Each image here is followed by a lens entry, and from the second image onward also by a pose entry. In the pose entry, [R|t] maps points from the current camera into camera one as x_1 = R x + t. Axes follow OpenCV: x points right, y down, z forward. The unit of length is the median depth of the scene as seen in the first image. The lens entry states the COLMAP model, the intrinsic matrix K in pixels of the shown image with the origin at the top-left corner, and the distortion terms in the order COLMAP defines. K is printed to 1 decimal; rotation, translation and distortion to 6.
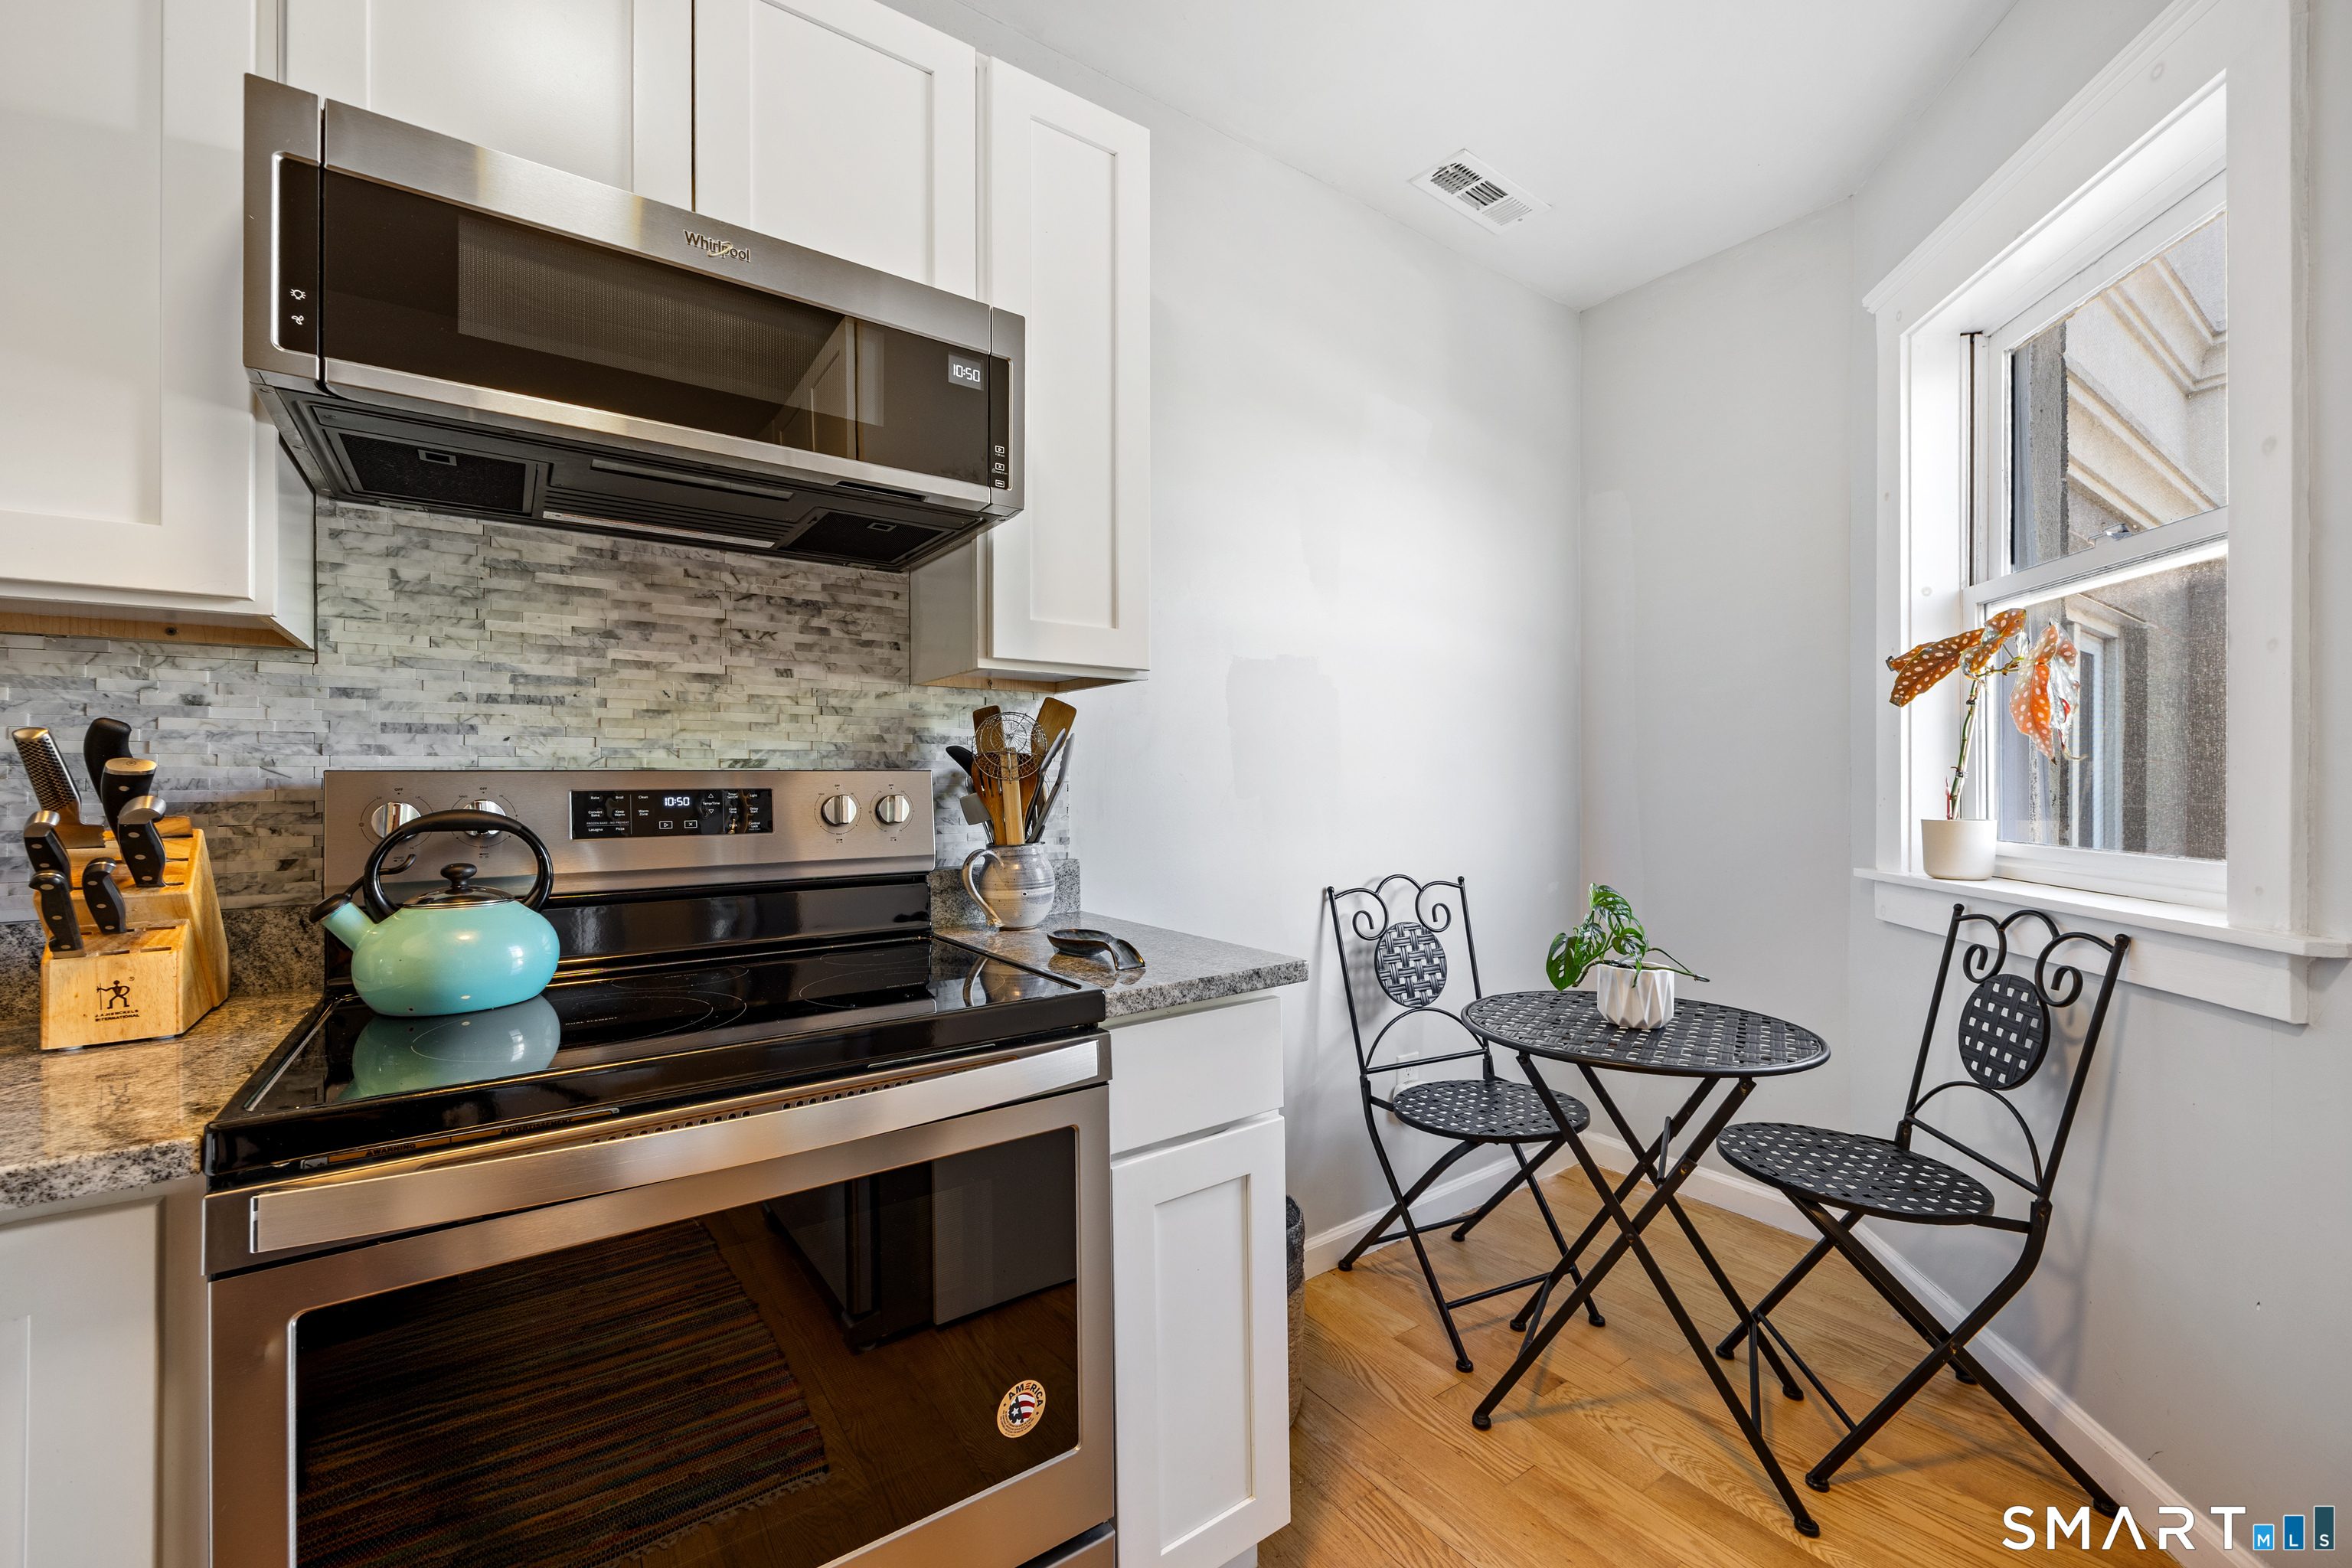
lens RADIAL K [[928.2, 0, 1188.0], [0, 928.2, 782.6], [0, 0, 1]] dist [-0.001756, -0.000388]
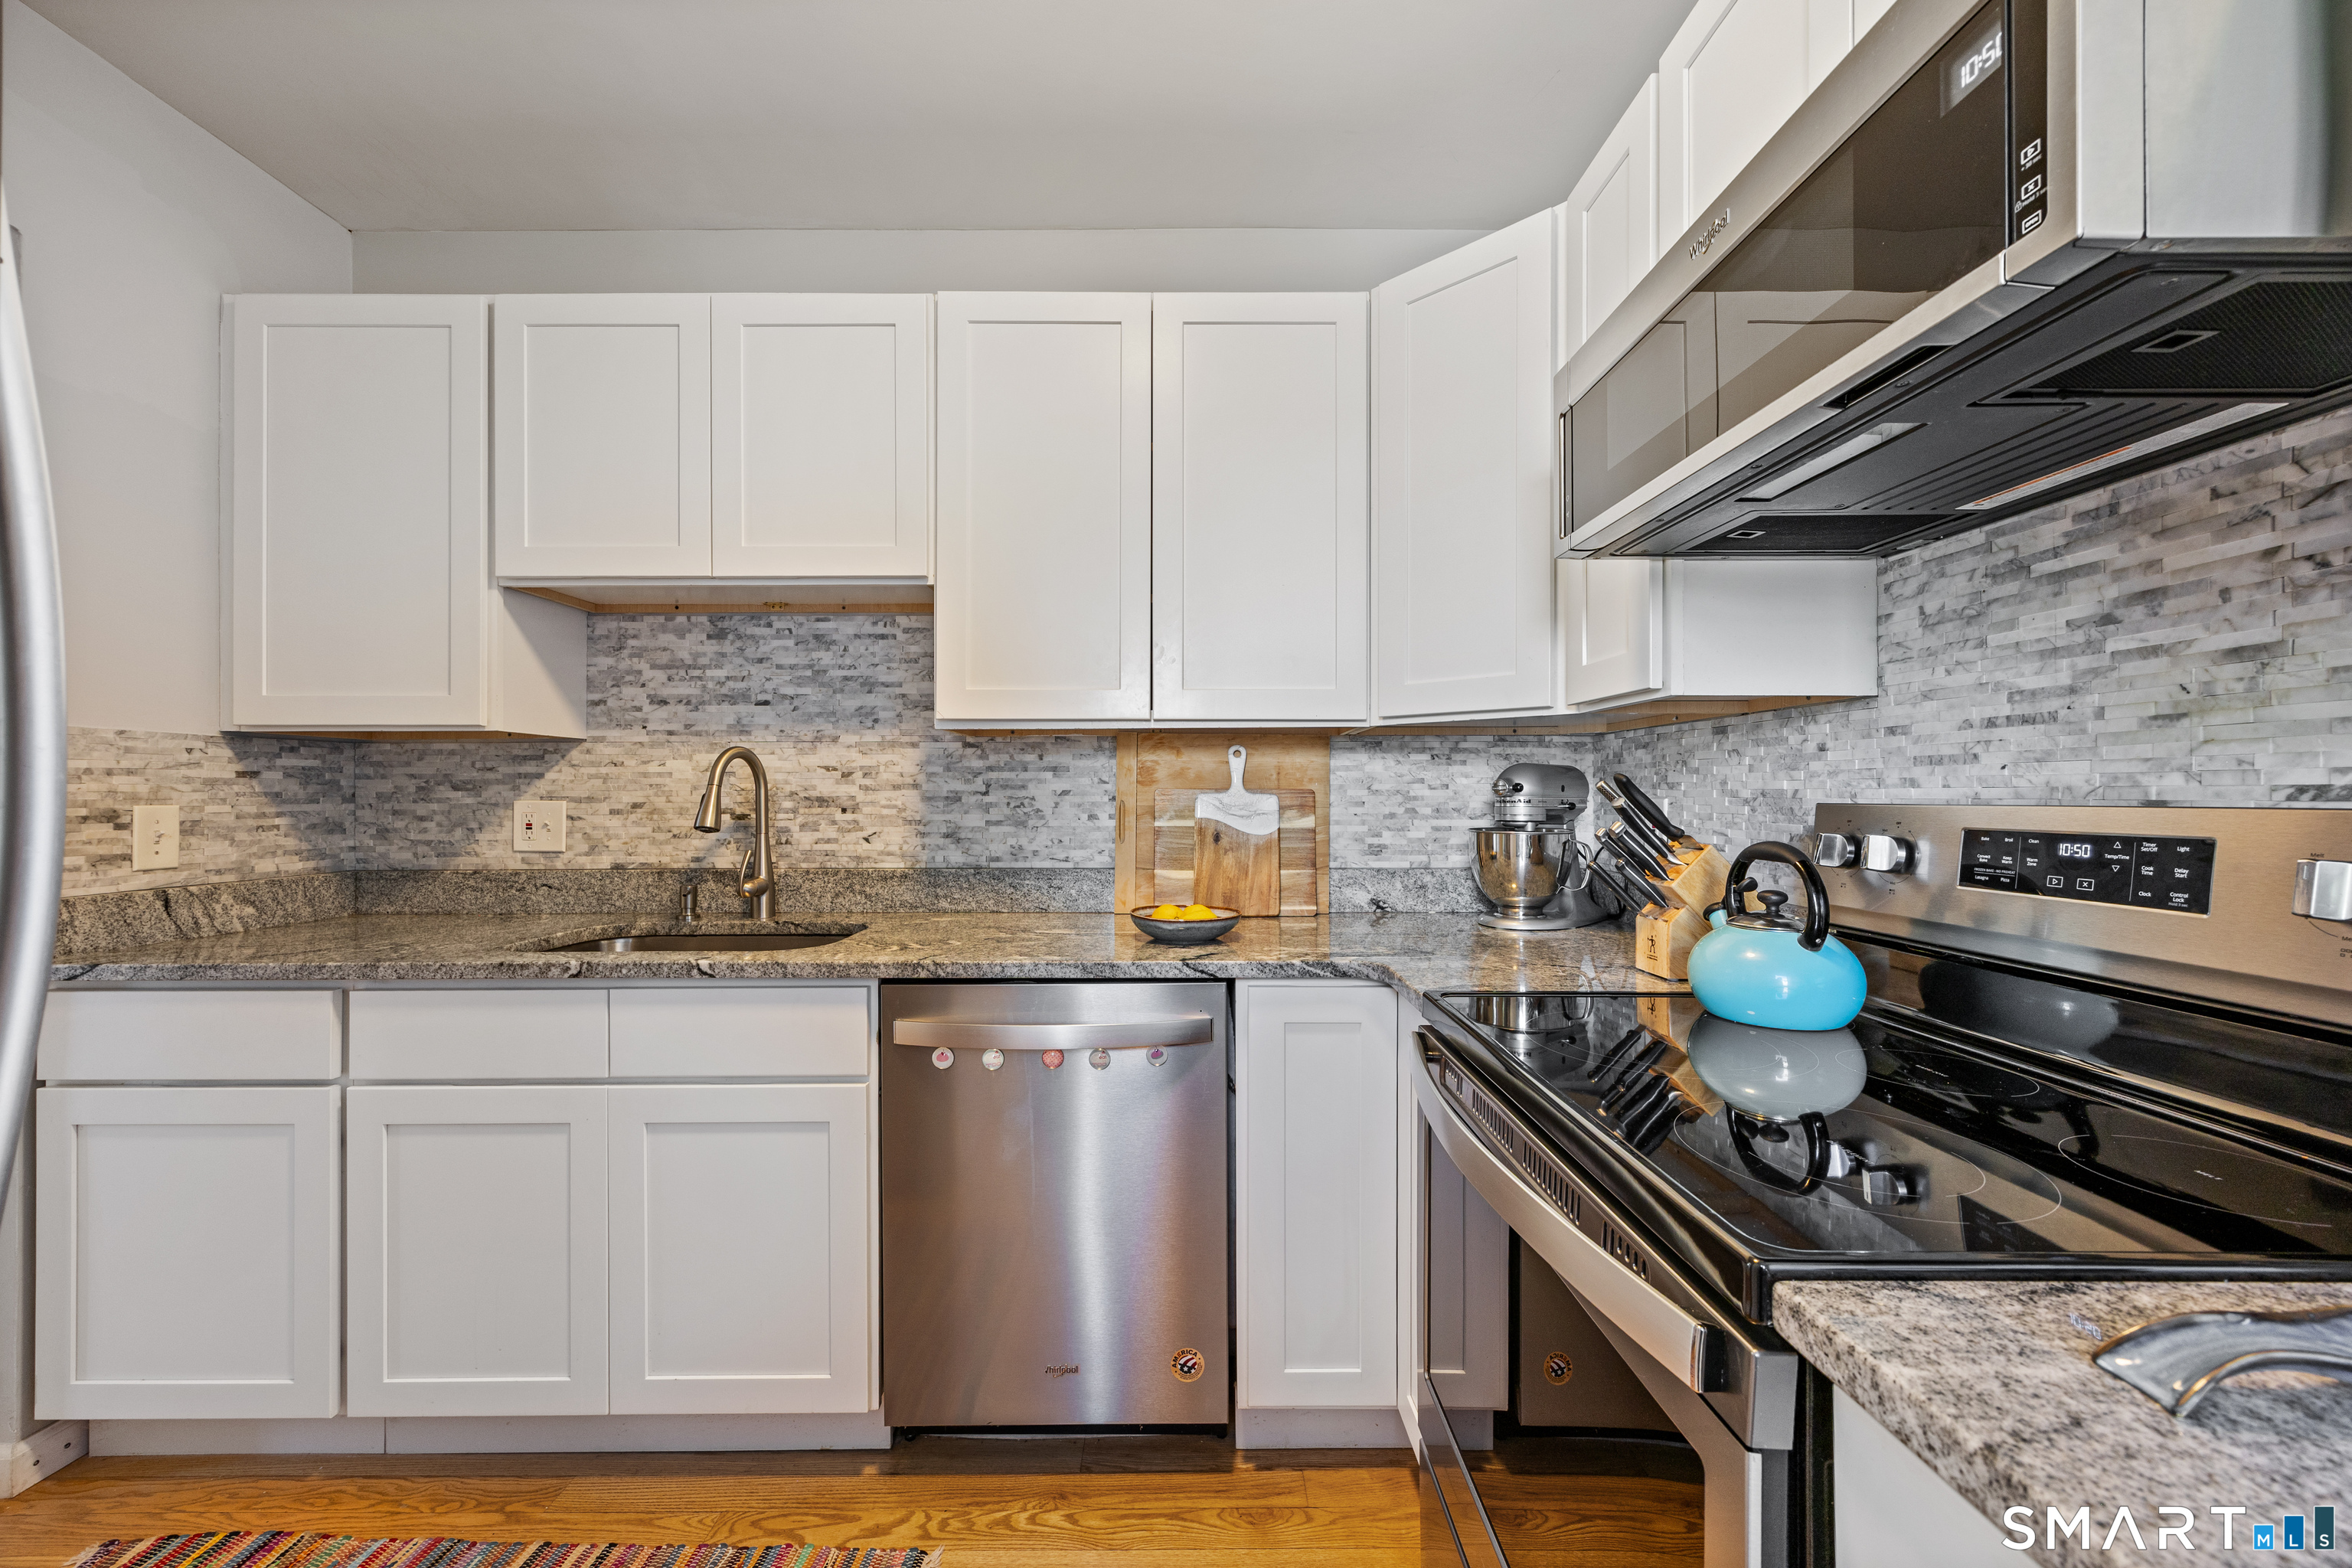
lens RADIAL K [[928.2, 0, 1188.9], [0, 928.2, 792.5], [0, 0, 1]] dist [-0.001756, -0.000388]
pose [[-0.584199, 0.005230, -0.811593, 0.411410], [0.002428, 0.999986, 0.004696, -0.028226], [0.811606, 0.000773, -0.584204, 0.860099]]
